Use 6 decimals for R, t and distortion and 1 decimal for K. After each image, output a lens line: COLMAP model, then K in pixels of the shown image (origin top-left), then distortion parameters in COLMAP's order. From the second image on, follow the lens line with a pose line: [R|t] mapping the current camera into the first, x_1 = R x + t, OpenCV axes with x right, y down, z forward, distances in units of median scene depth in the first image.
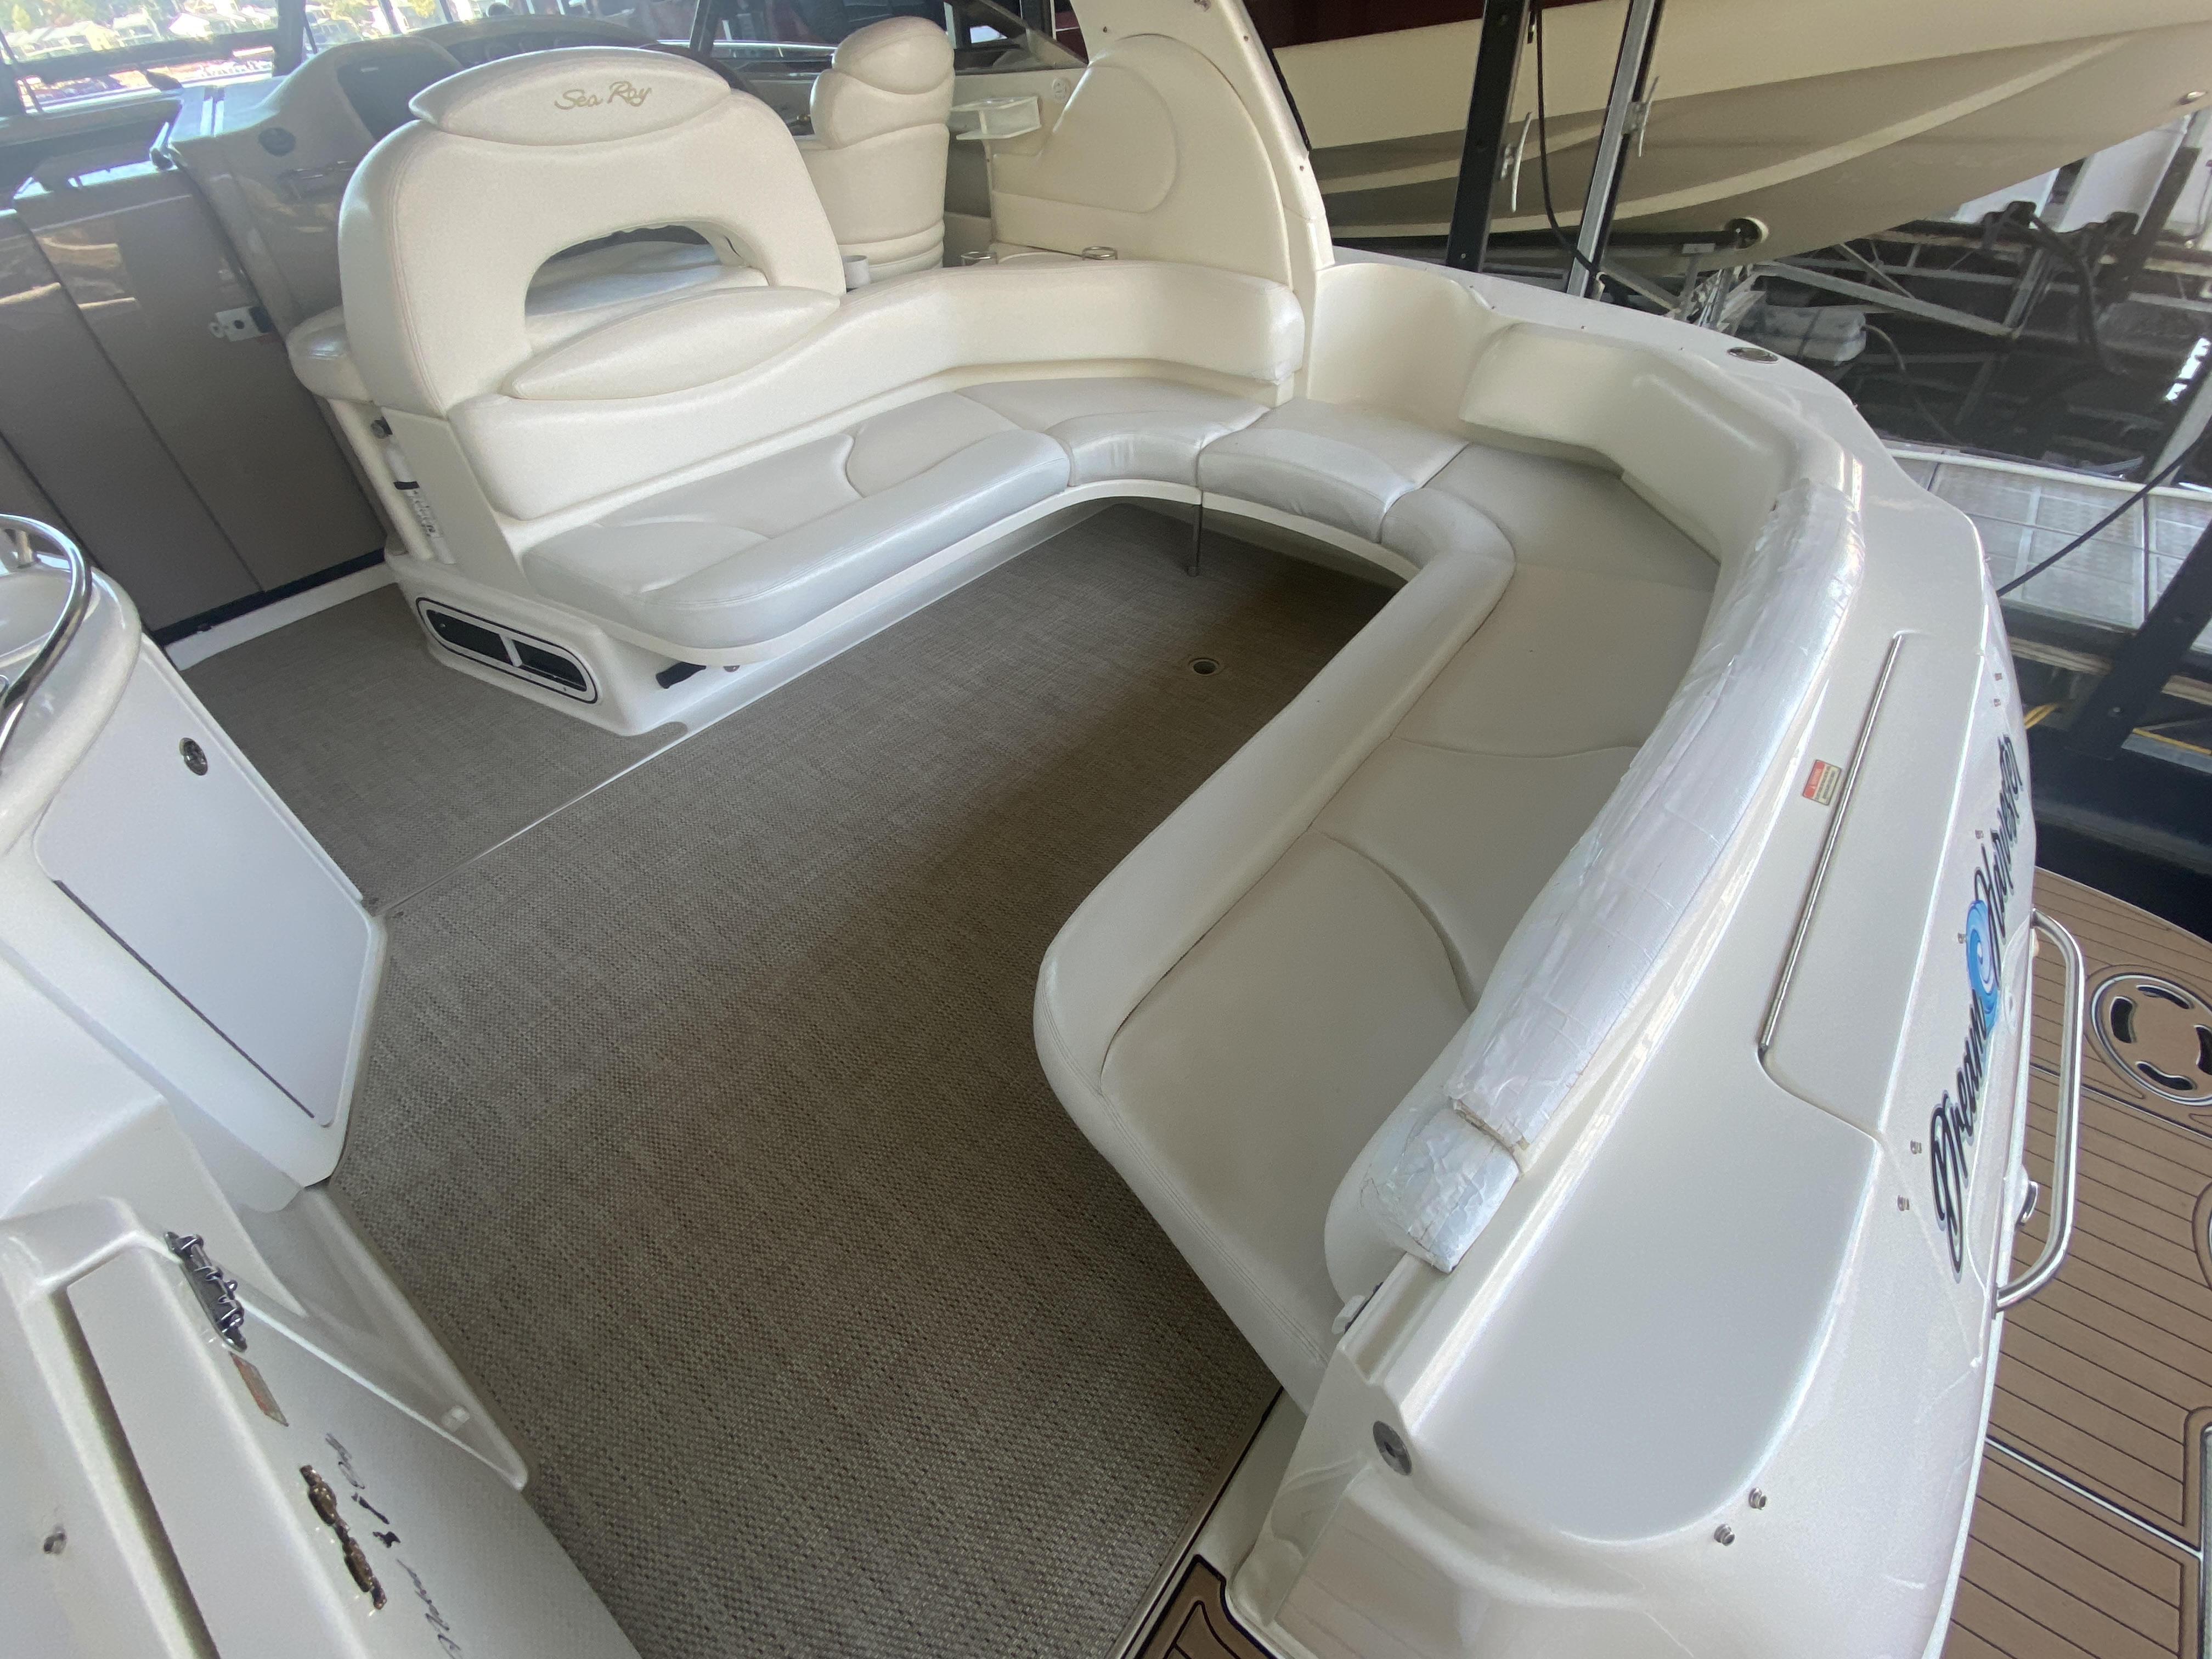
lens RADIAL K [[960.5, 0, 1112.3], [0, 960.5, 820.5], [0, 0, 1]] dist [-0.005374, -0.007718]
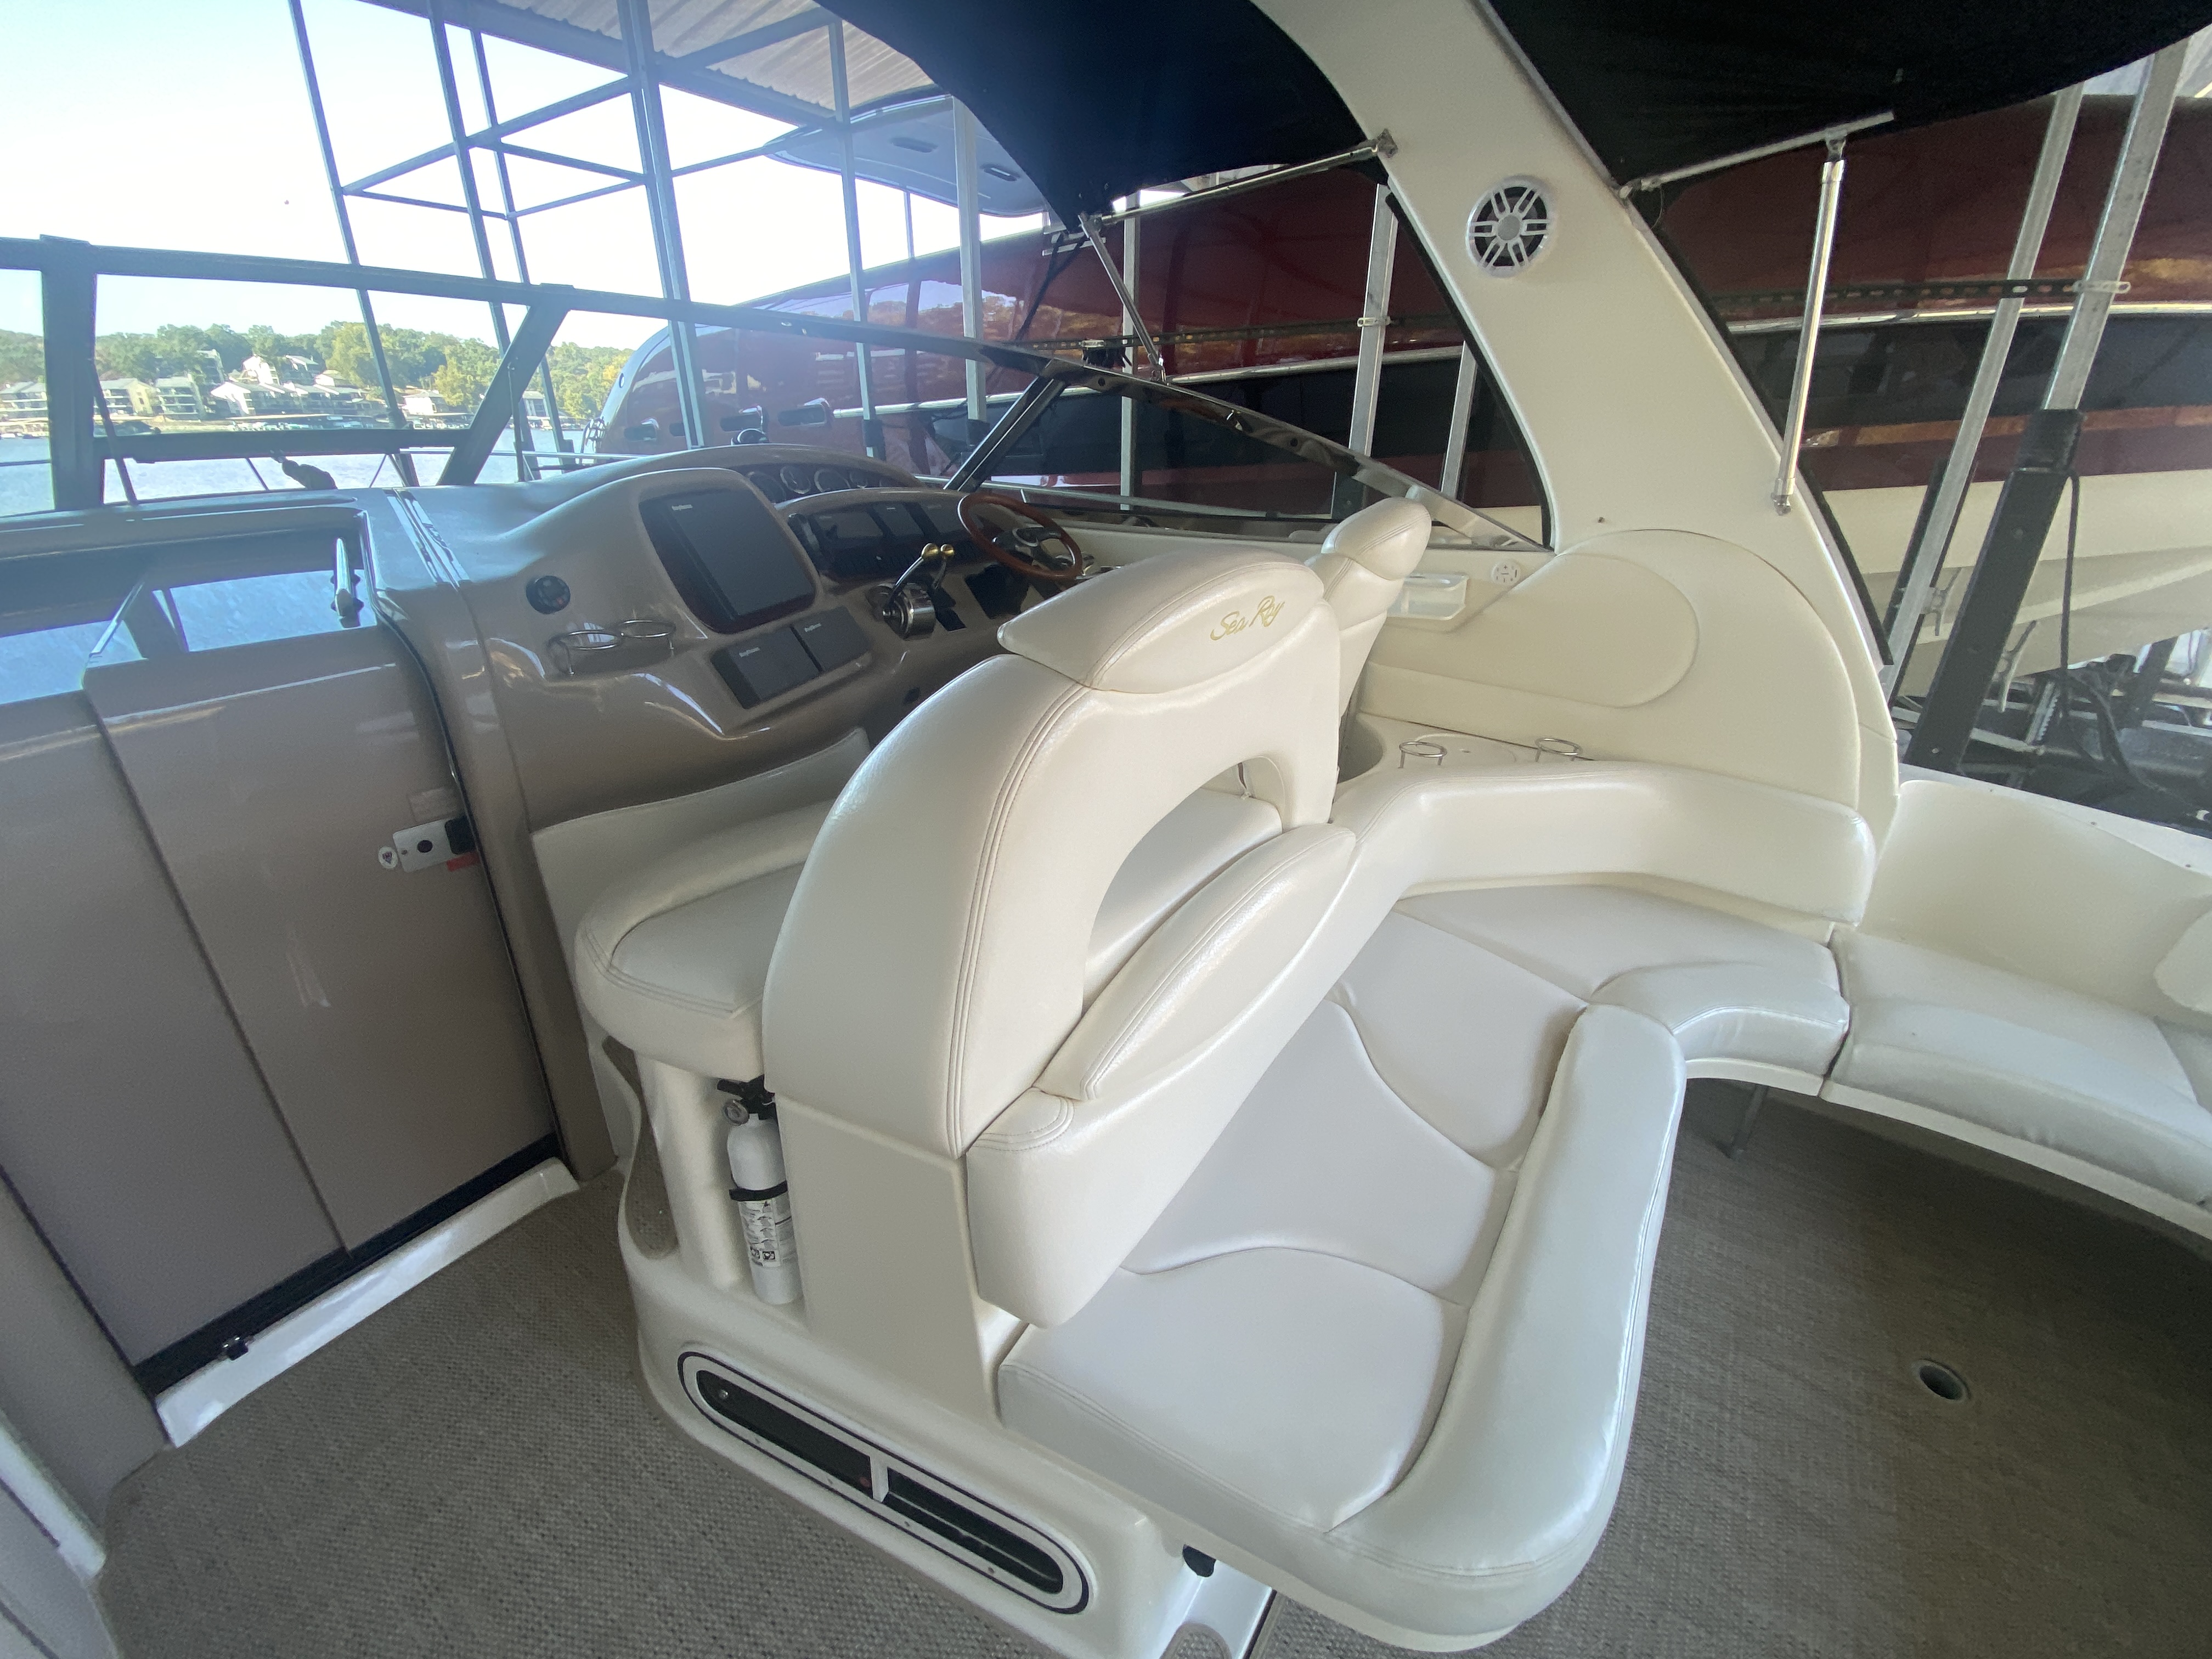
lens RADIAL K [[904.7, 0, 1122.4], [0, 904.7, 794.6], [0, 0, 1]] dist [-0.012834, -0.005066]
pose [[0.993523, 0.016925, 0.112365, -0.513017], [0.020297, 0.946511, -0.322033, -0.344486], [-0.111805, 0.322228, 0.940037, 0.363868]]
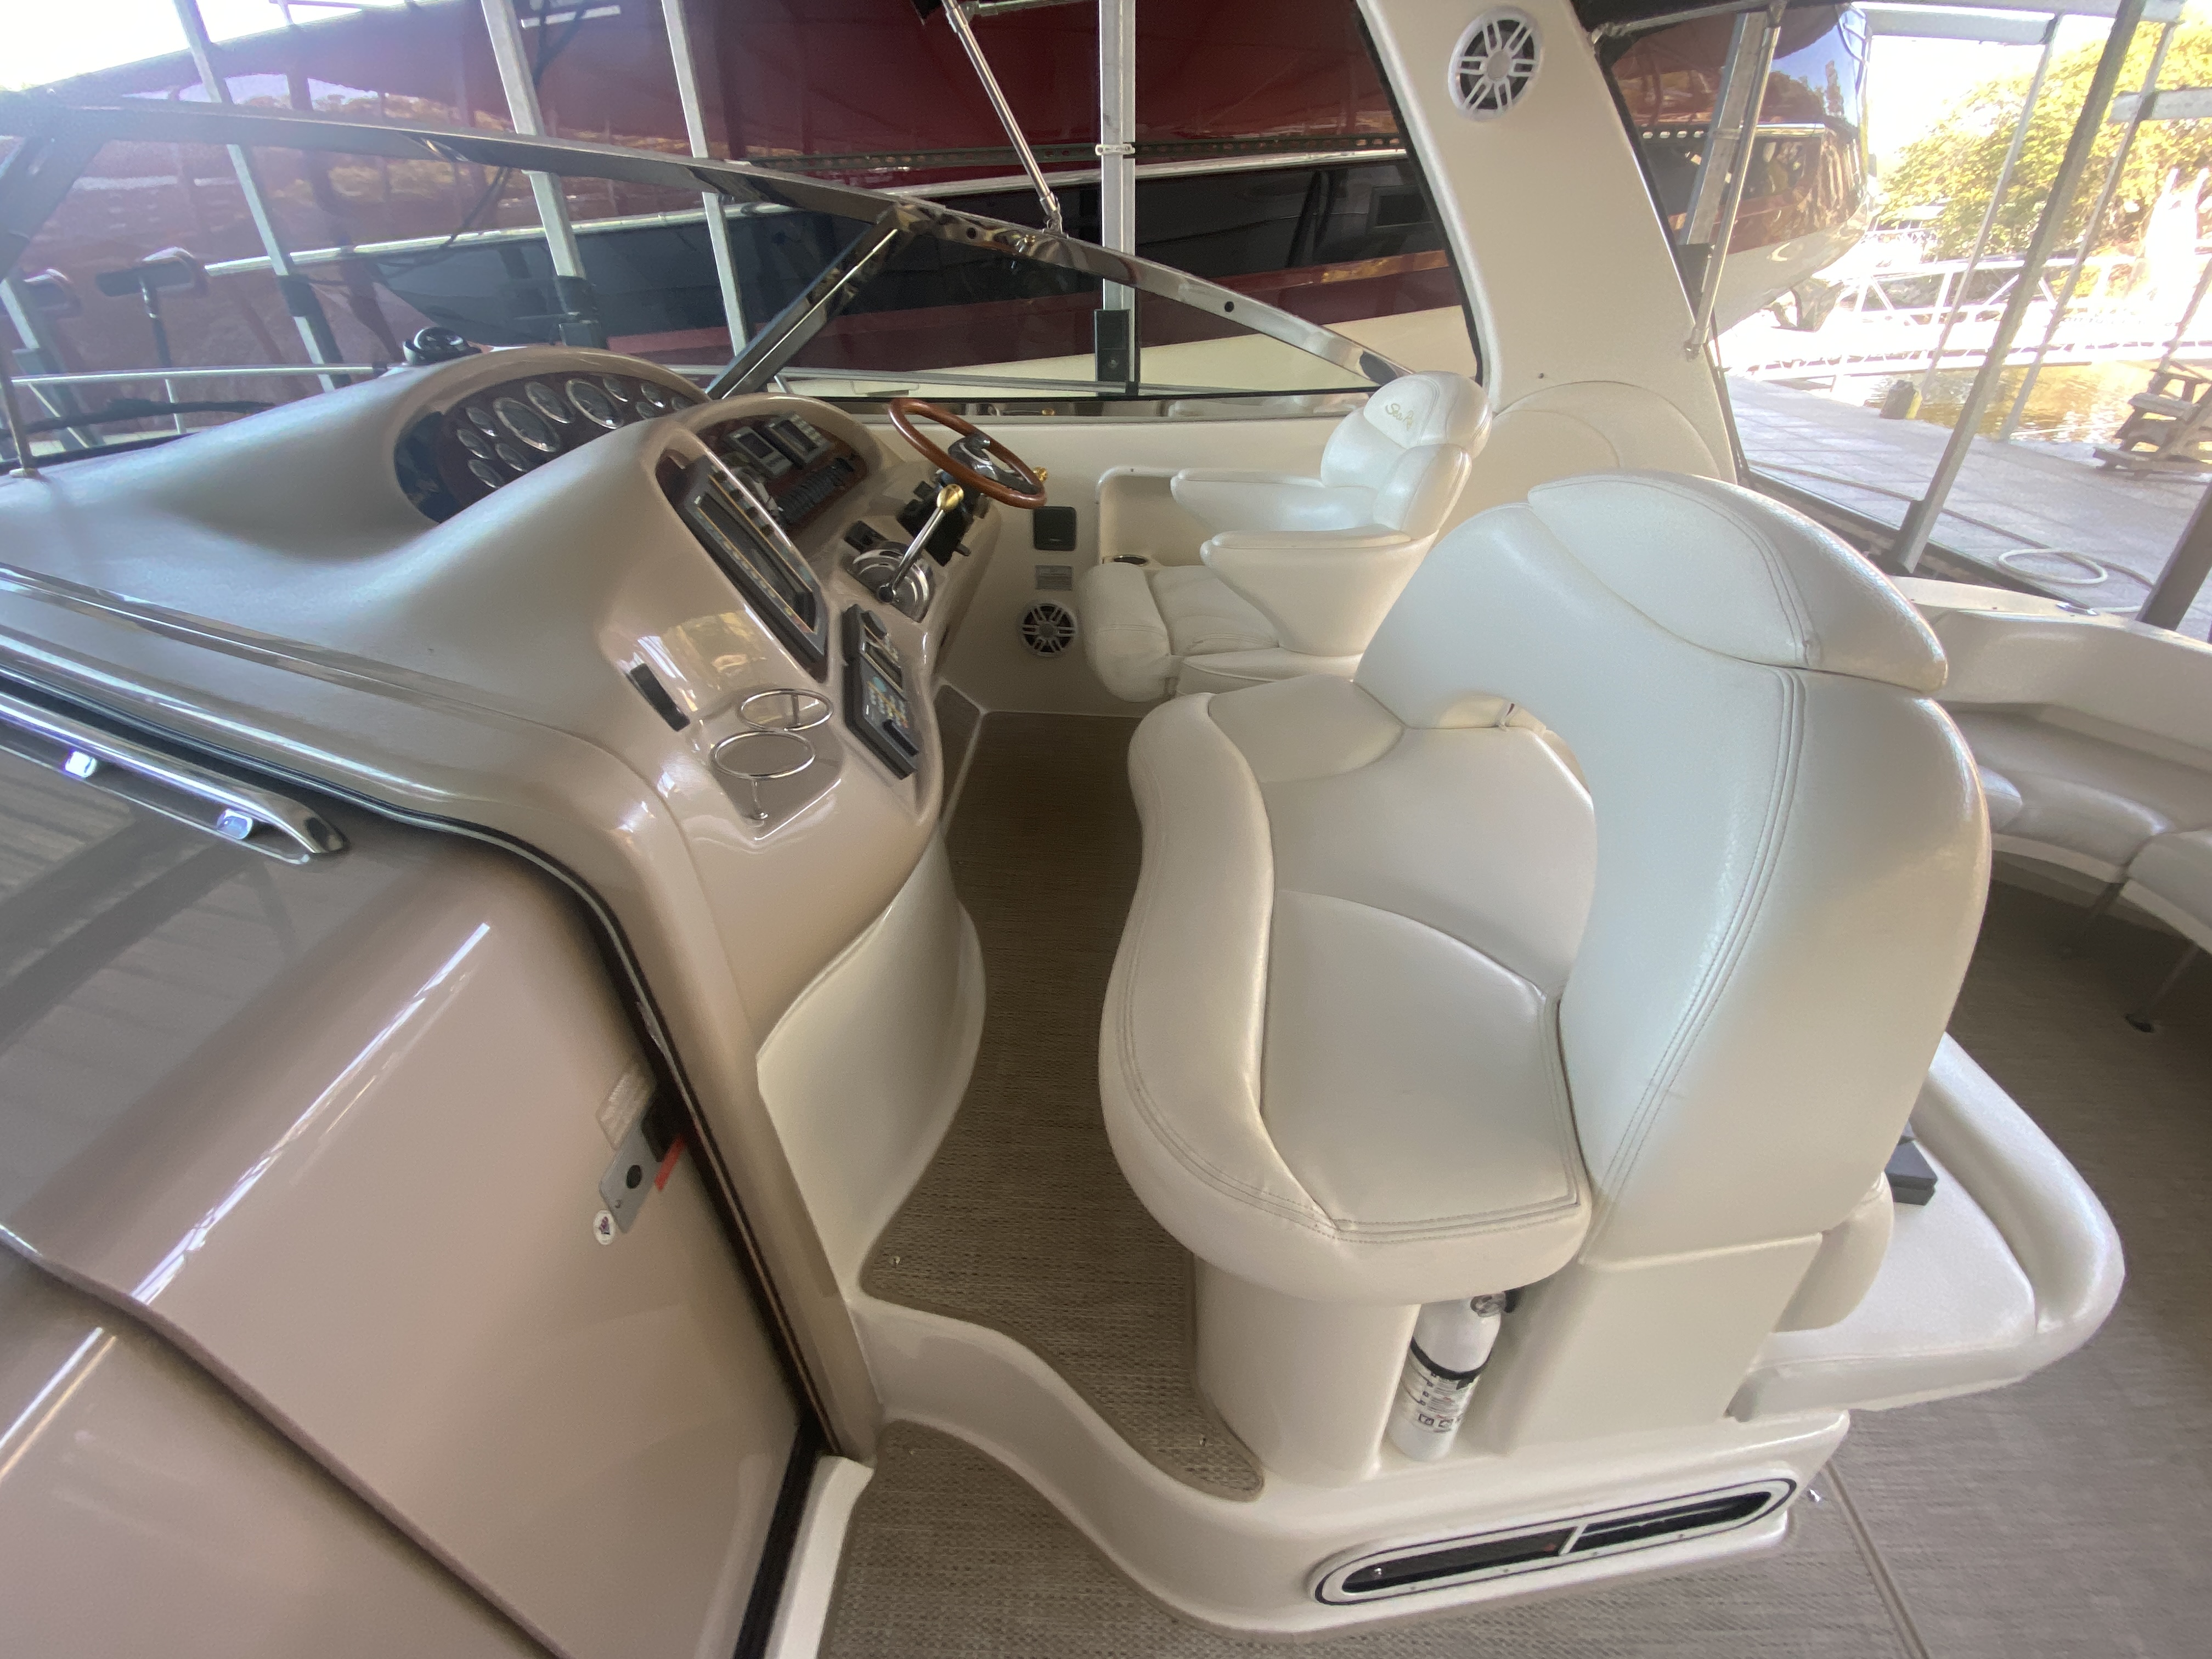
lens RADIAL K [[904.7, 0, 1168.5], [0, 904.7, 785.4], [0, 0, 1]] dist [-0.012834, -0.005066]
pose [[0.803703, -0.262001, 0.534244, -0.846319], [0.363010, 0.927297, -0.091342, -0.514930], [-0.471471, 0.267348, 0.840381, 0.547634]]
